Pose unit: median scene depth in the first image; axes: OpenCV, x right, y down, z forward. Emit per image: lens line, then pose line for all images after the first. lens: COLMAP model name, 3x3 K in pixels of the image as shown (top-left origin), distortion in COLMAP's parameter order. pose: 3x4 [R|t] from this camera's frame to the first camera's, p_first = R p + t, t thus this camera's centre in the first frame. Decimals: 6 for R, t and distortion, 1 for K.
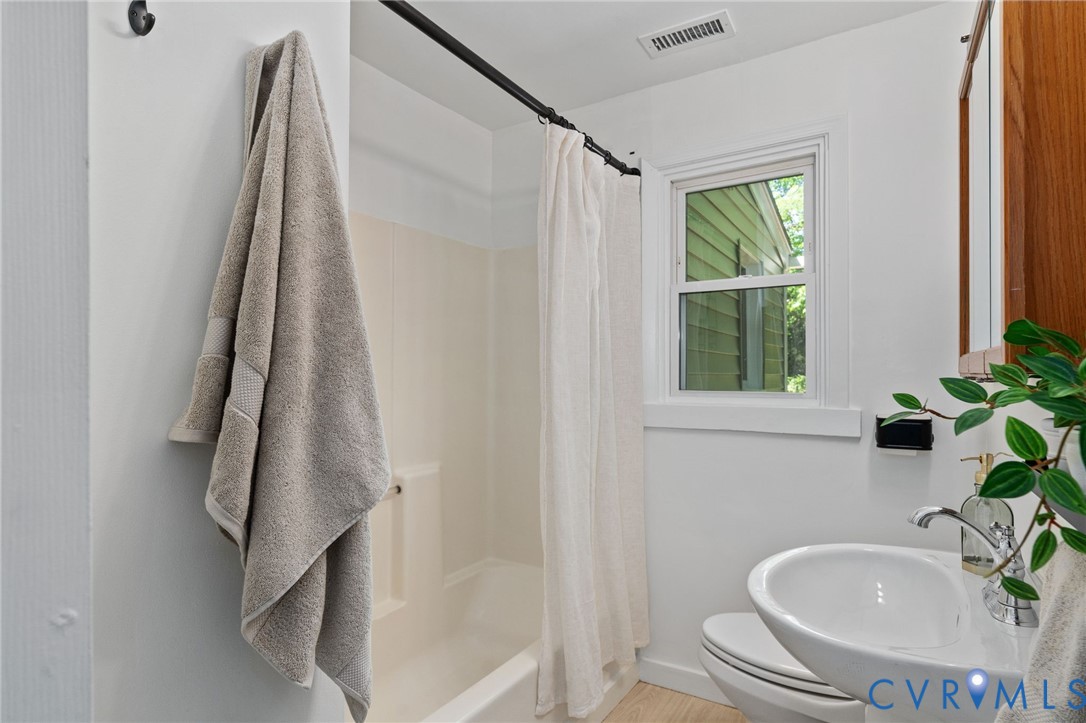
lens RADIAL K [[785.5, 0, 541.4], [0, 785.5, 362.1], [0, 0, 1]] dist [0.003409, 0.001749]
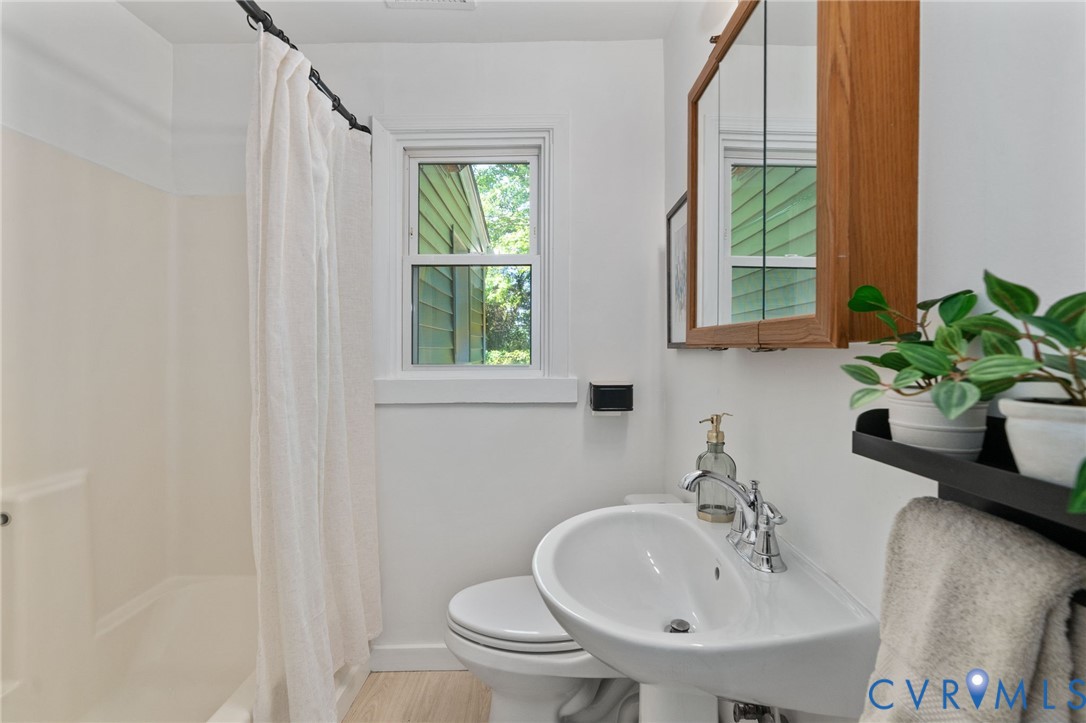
lens RADIAL K [[495.3, 0, 543.3], [0, 495.3, 350.0], [0, 0, 1]] dist [-0.008141, 0.001071]
pose [[0.832461, -0.004364, 0.554067, -0.031395], [-0.002253, 0.999934, 0.011261, 0.011379], [-0.554080, -0.010622, 0.832396, 0.419528]]
